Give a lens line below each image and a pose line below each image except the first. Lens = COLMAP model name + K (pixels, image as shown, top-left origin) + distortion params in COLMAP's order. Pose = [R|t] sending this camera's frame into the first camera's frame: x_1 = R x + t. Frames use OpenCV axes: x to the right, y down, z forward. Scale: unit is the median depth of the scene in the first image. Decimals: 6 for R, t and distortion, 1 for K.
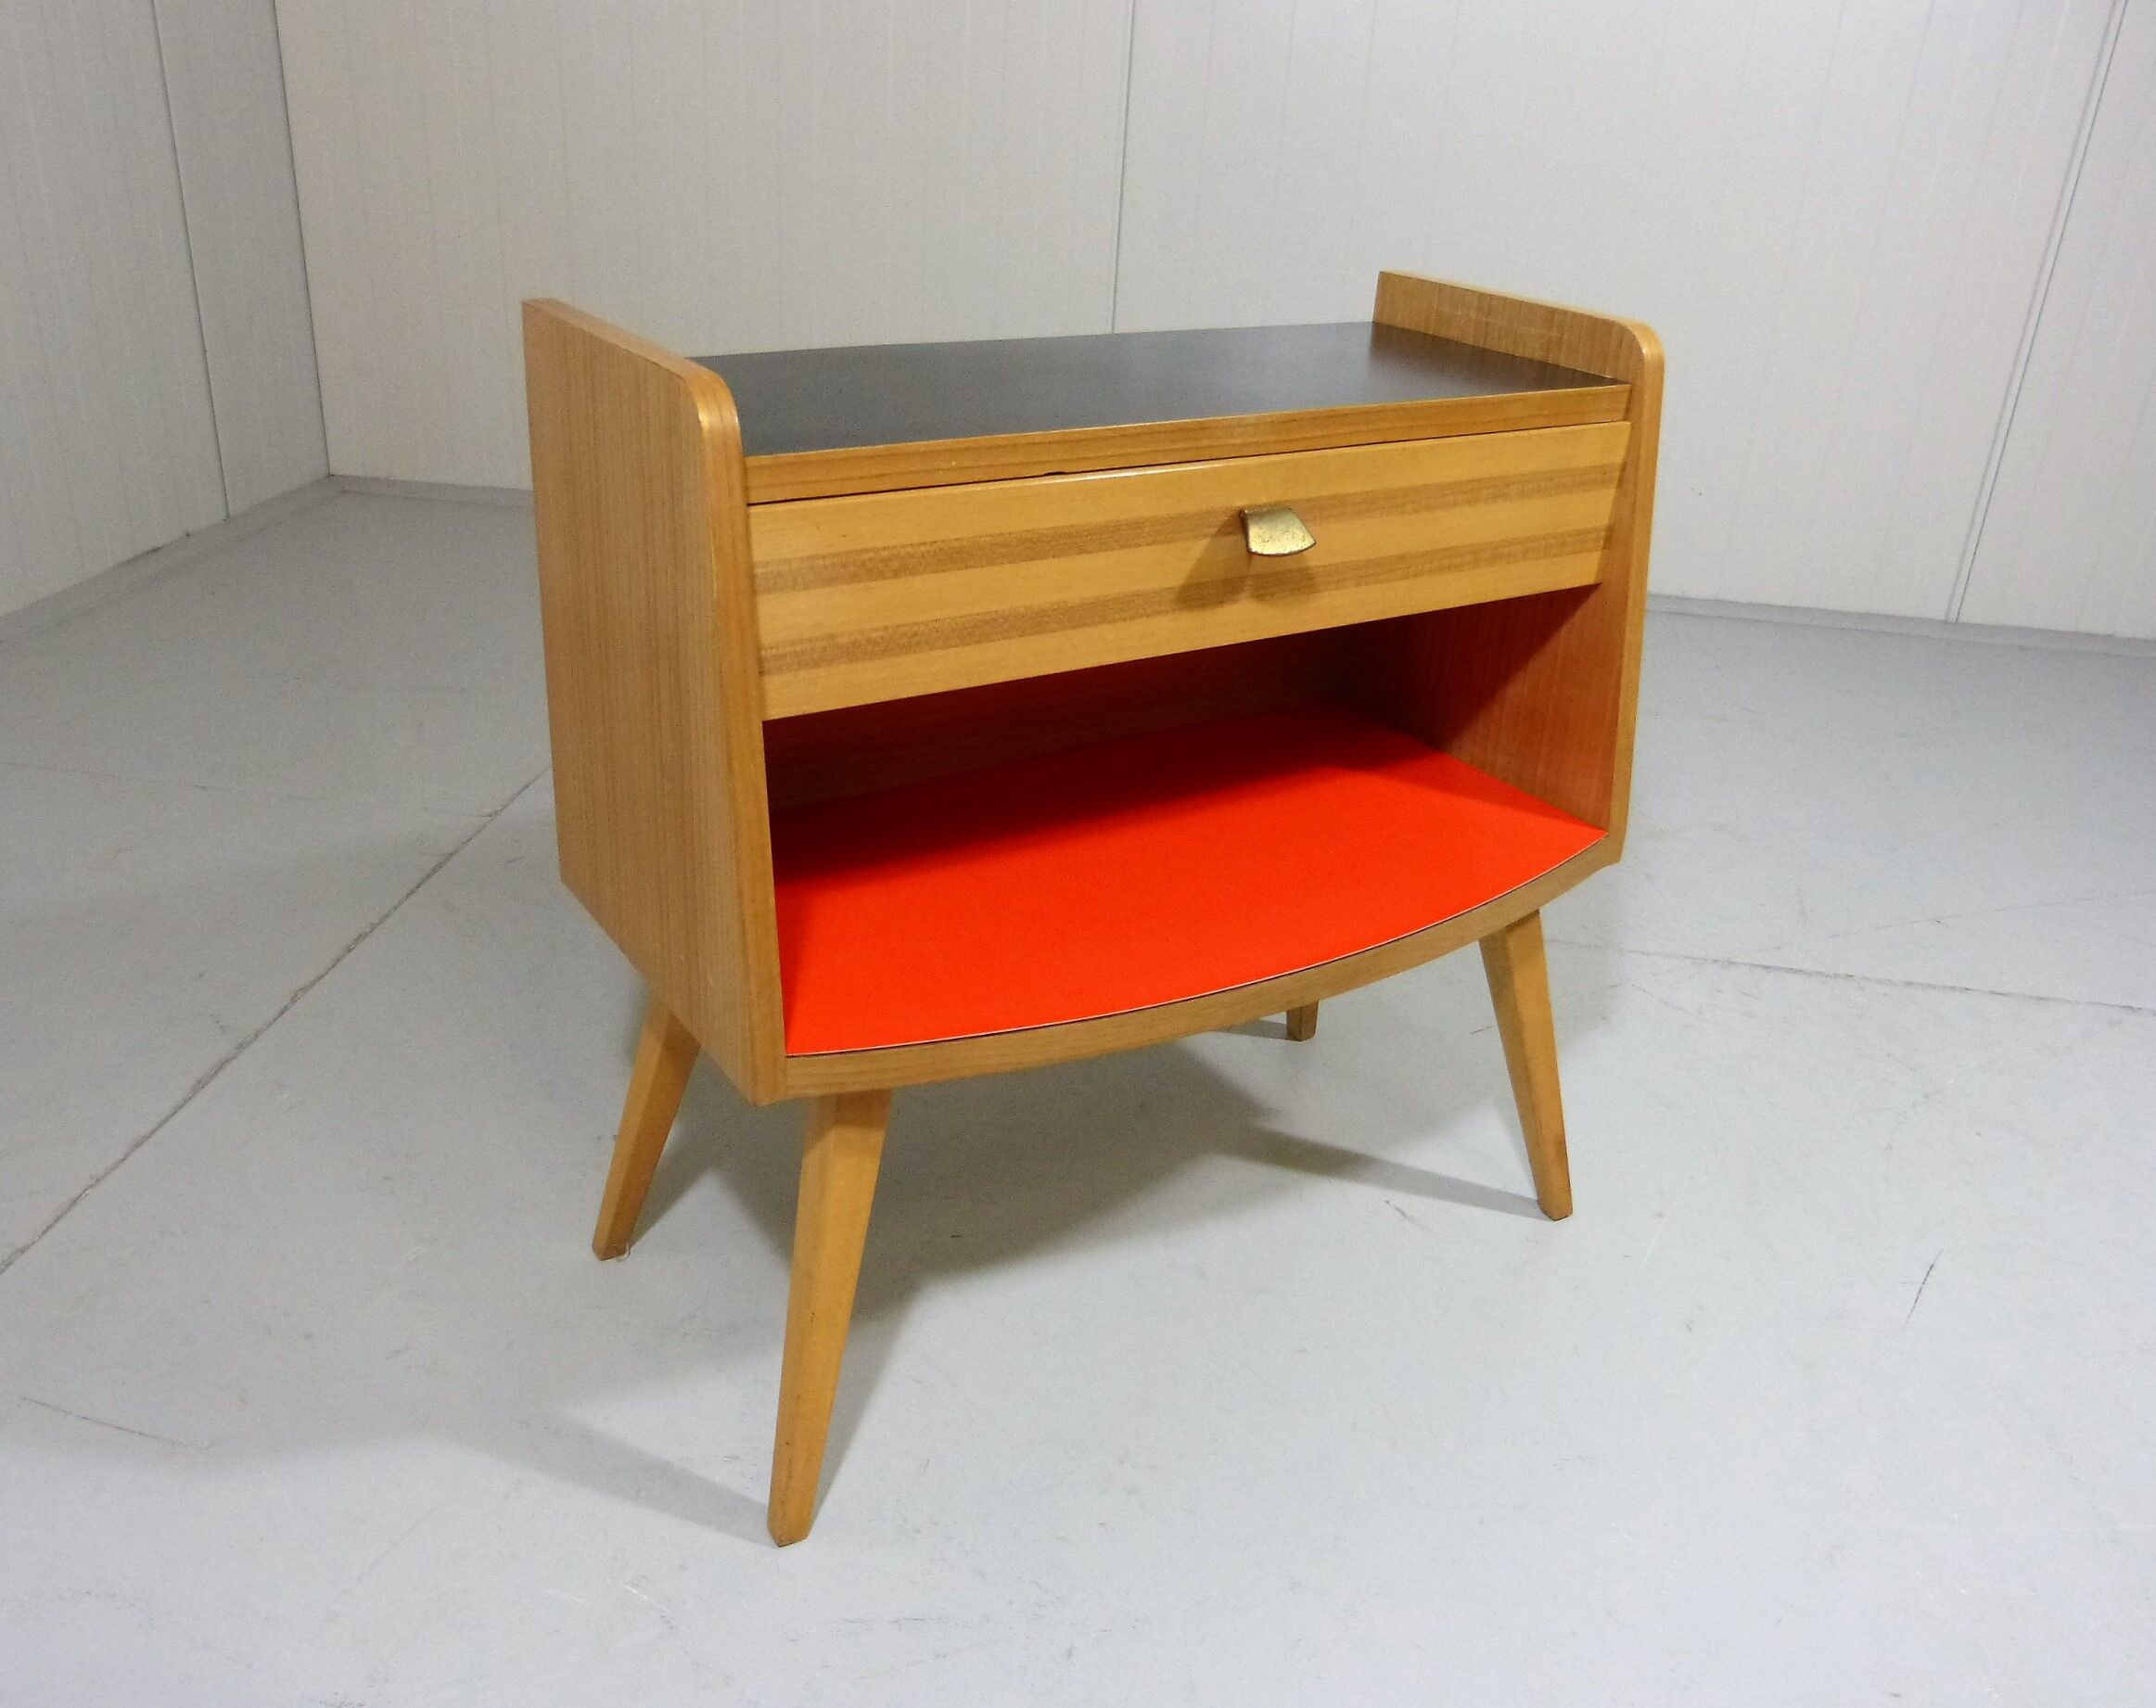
lens RADIAL K [[1857.6, 0, 1078.0], [0, 1857.6, 854.0], [0, 0, 1]] dist [-0.020725, -0.001440]
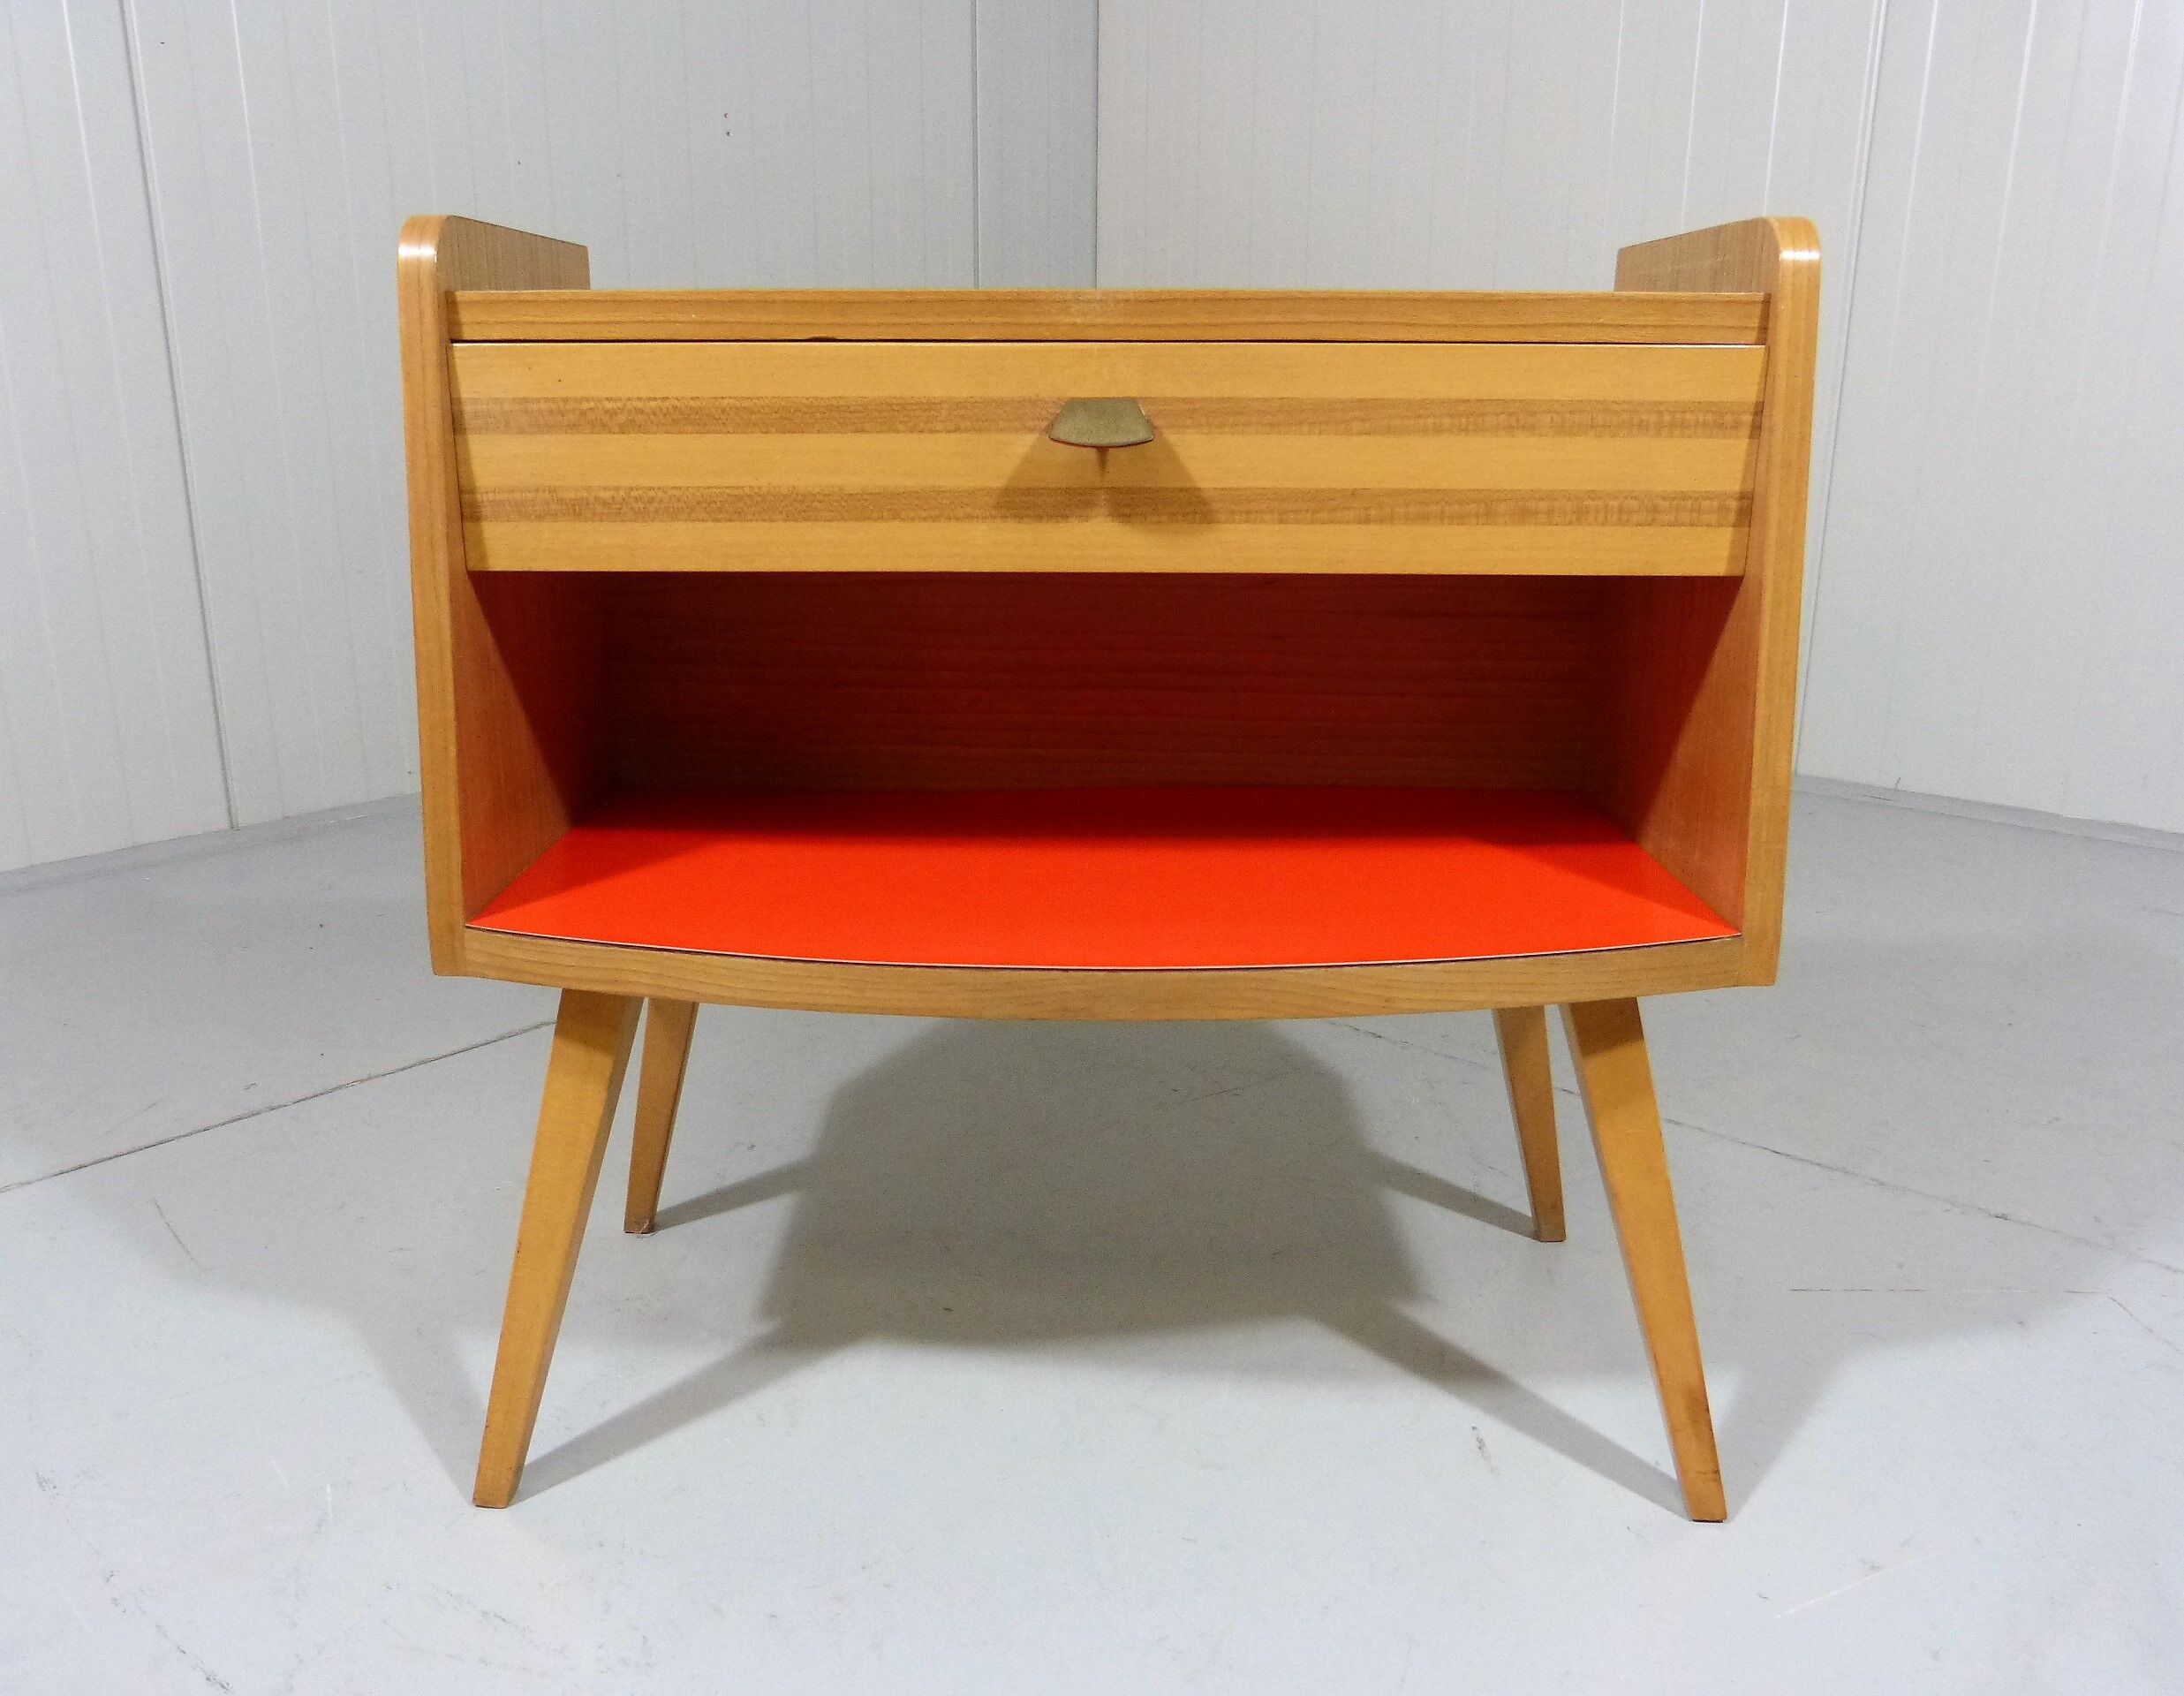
lens RADIAL K [[1752.2, 0, 1042.4], [0, 1752.2, 837.3], [0, 0, 1]] dist [-0.023383, 0.015718]
pose [[0.819414, 0.093578, -0.565512, 0.522736], [-0.199108, 0.971618, -0.127725, 0.107050], [0.537509, 0.217258, 0.814790, 0.375161]]
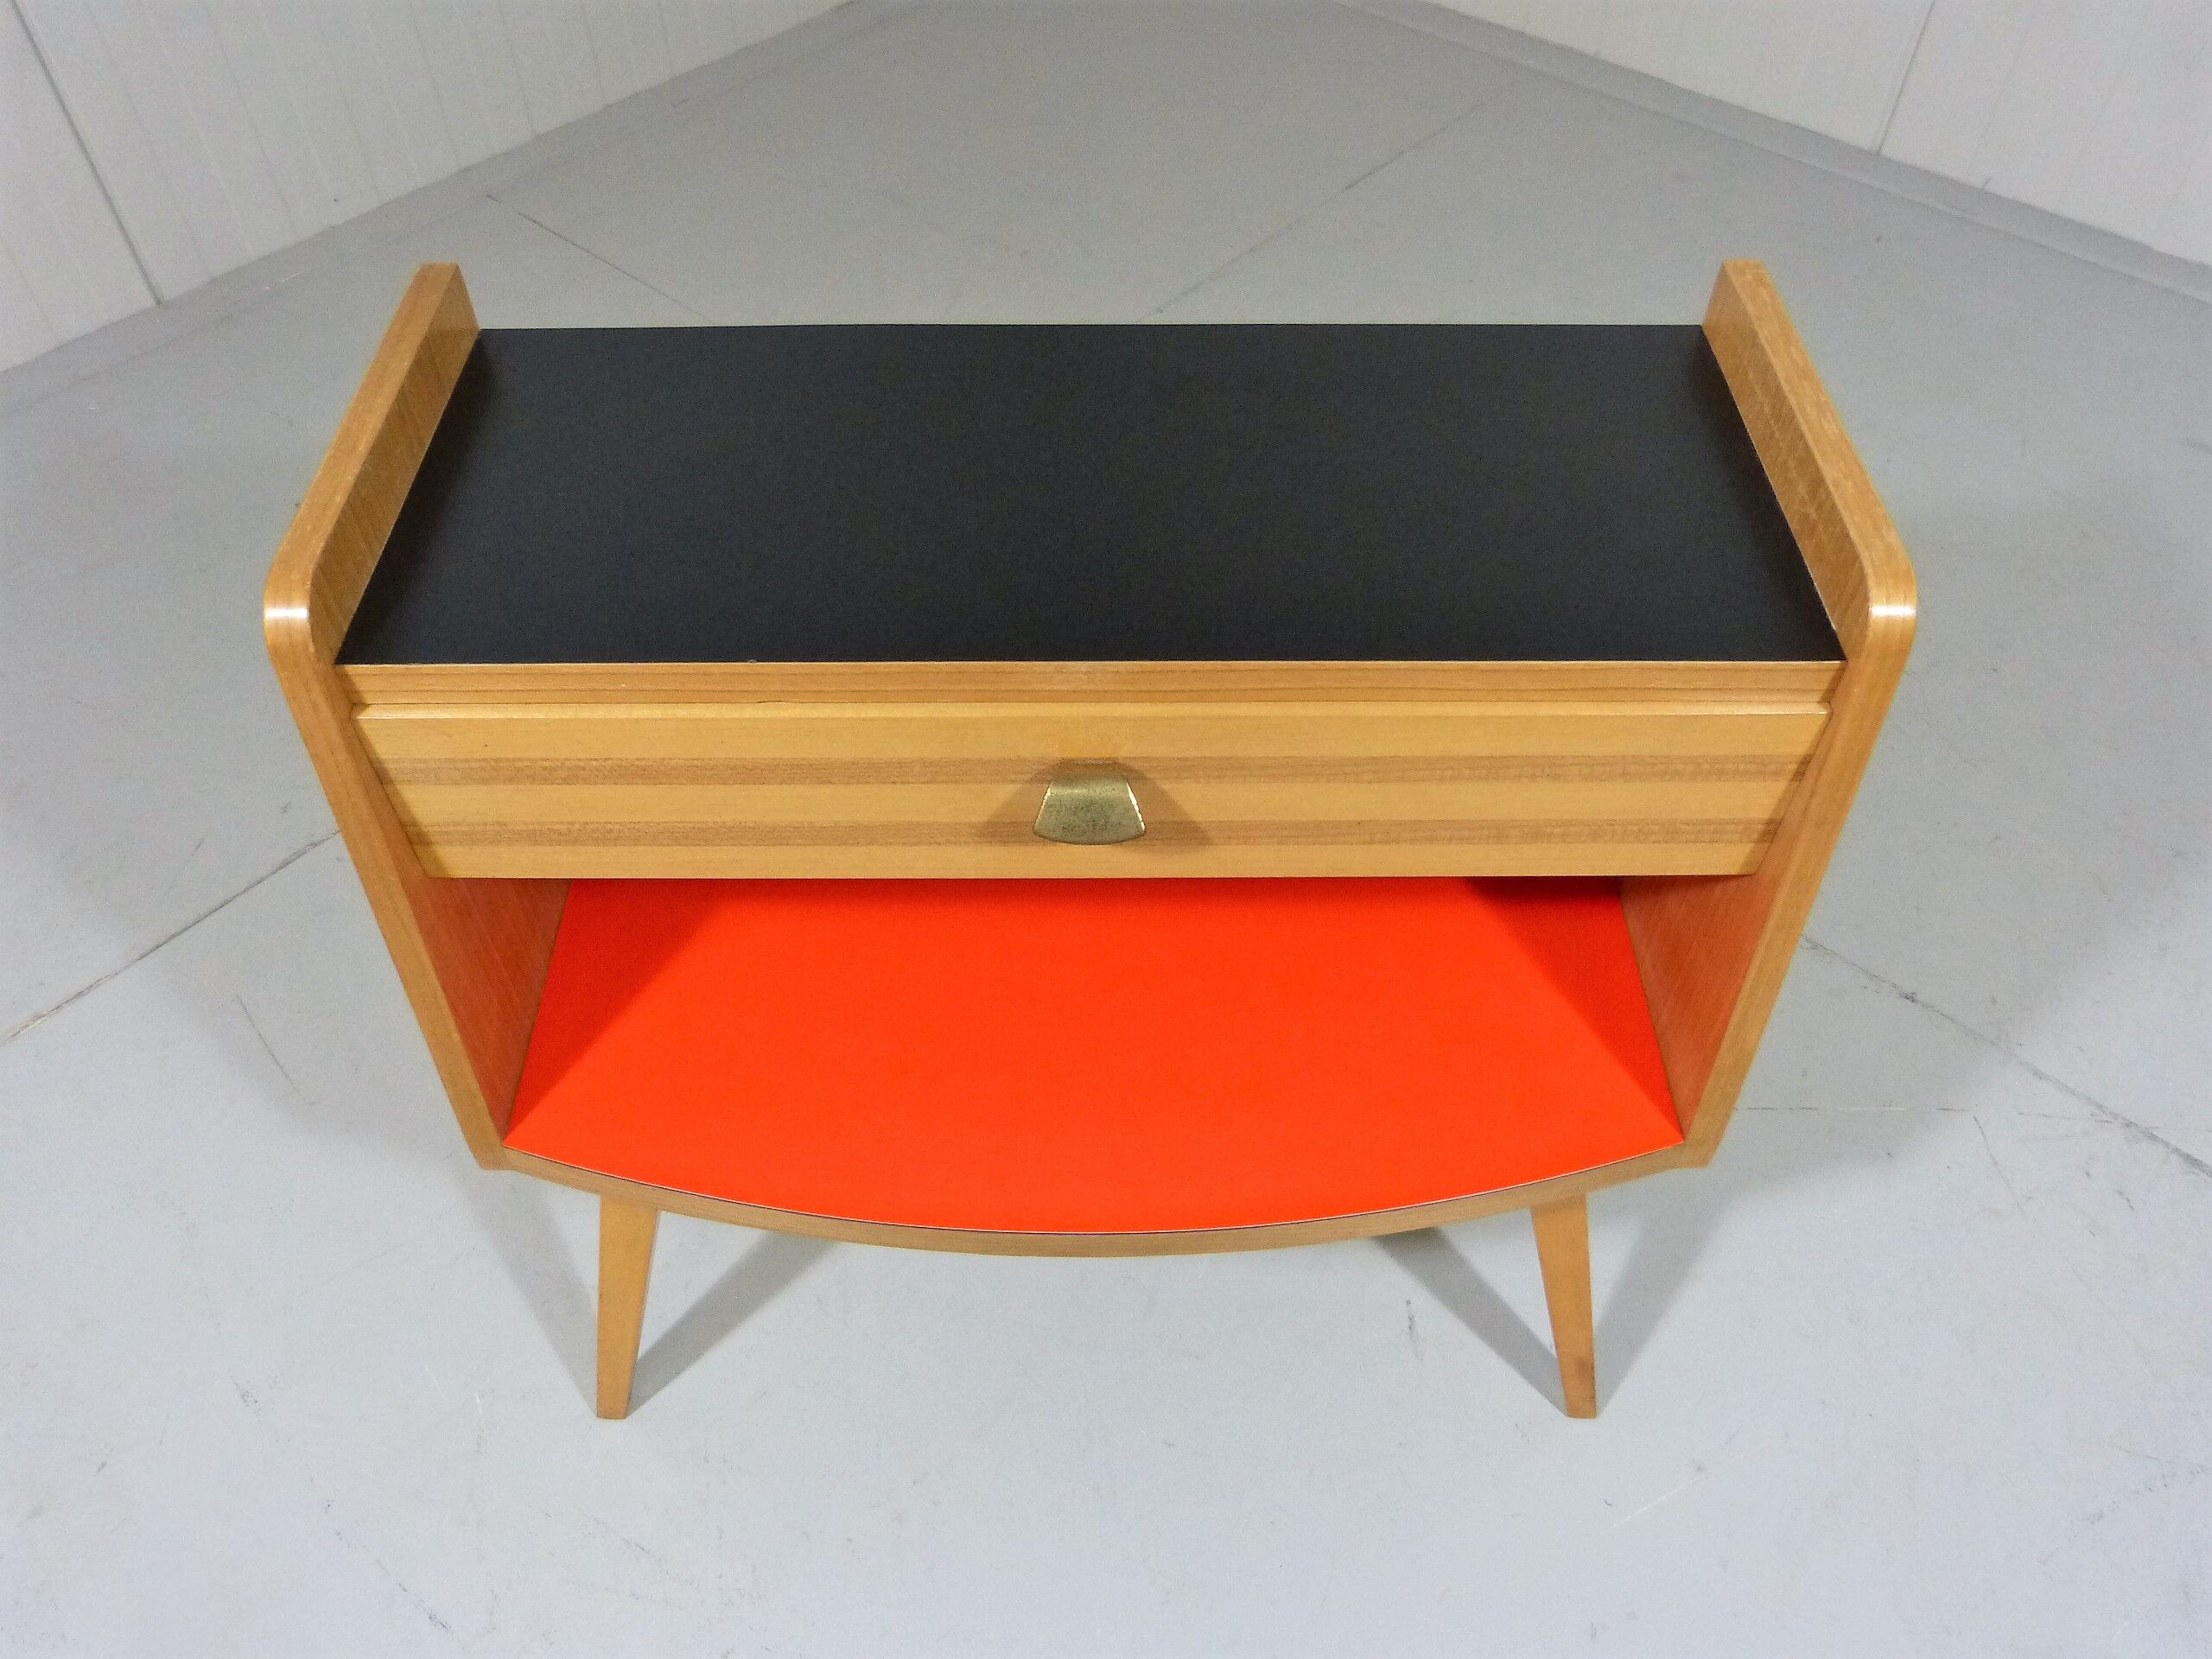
lens RADIAL K [[1716.1, 0, 1093.2], [0, 1716.1, 855.1], [0, 0, 1]] dist [-0.025877, 0.015747]
pose [[0.832412, 0.380300, -0.403065, 0.383543], [-0.186317, 0.877072, 0.442752, -0.451504], [0.521896, -0.293454, 0.800942, 0.414621]]
